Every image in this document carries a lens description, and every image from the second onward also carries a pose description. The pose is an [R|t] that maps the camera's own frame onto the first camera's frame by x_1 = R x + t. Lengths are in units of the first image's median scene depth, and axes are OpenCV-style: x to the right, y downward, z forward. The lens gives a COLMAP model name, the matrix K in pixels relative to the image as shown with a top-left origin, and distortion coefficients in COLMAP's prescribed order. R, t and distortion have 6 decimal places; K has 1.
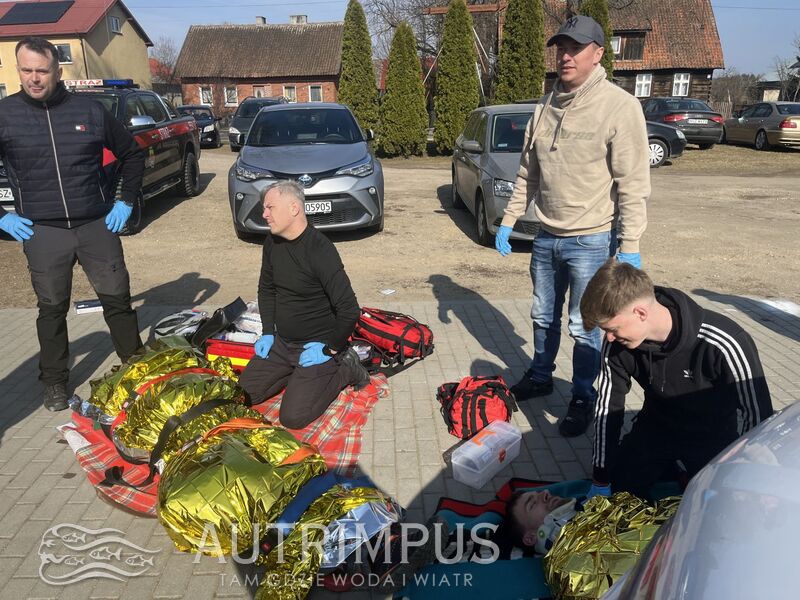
lens RADIAL K [[602.4, 0, 400.0], [0, 602.4, 300.0], [0, 0, 1]] dist [0.070042, -0.097185]
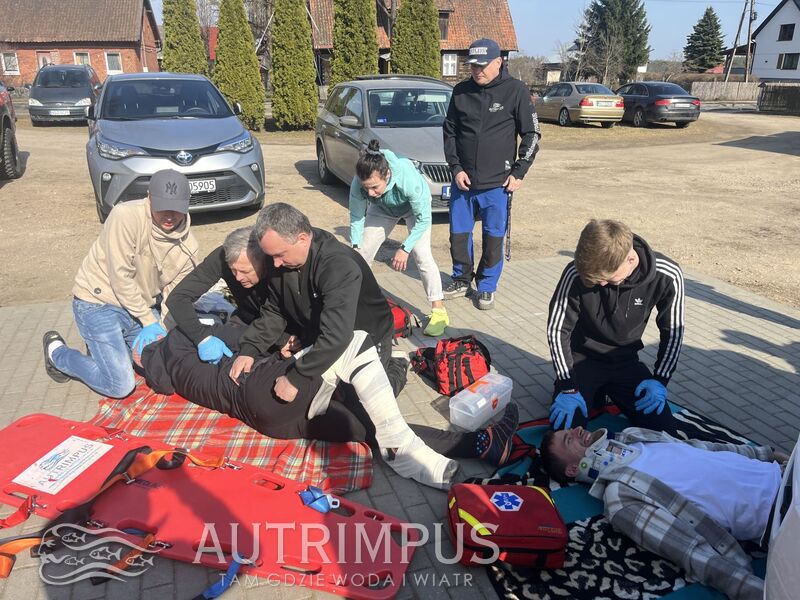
lens RADIAL K [[602.4, 0, 400.0], [0, 602.4, 300.0], [0, 0, 1]] dist [0.070042, -0.097185]
pose [[0.956150, -0.080763, 0.281523, -0.089348], [0.070129, 0.996399, 0.047662, 0.000364], [-0.284359, -0.025829, 0.958370, -0.000967]]
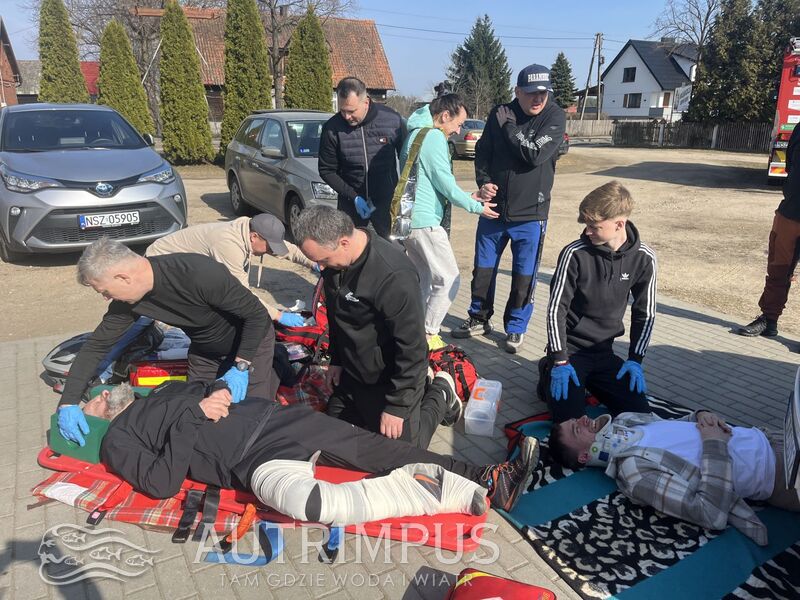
lens RADIAL K [[602.4, 0, 400.0], [0, 602.4, 300.0], [0, 0, 1]] dist [0.070042, -0.097185]
pose [[0.881993, -0.113745, 0.457330, -0.149315], [0.122611, 0.992401, 0.010361, 0.006075], [-0.455033, 0.046936, 0.889237, 0.010594]]
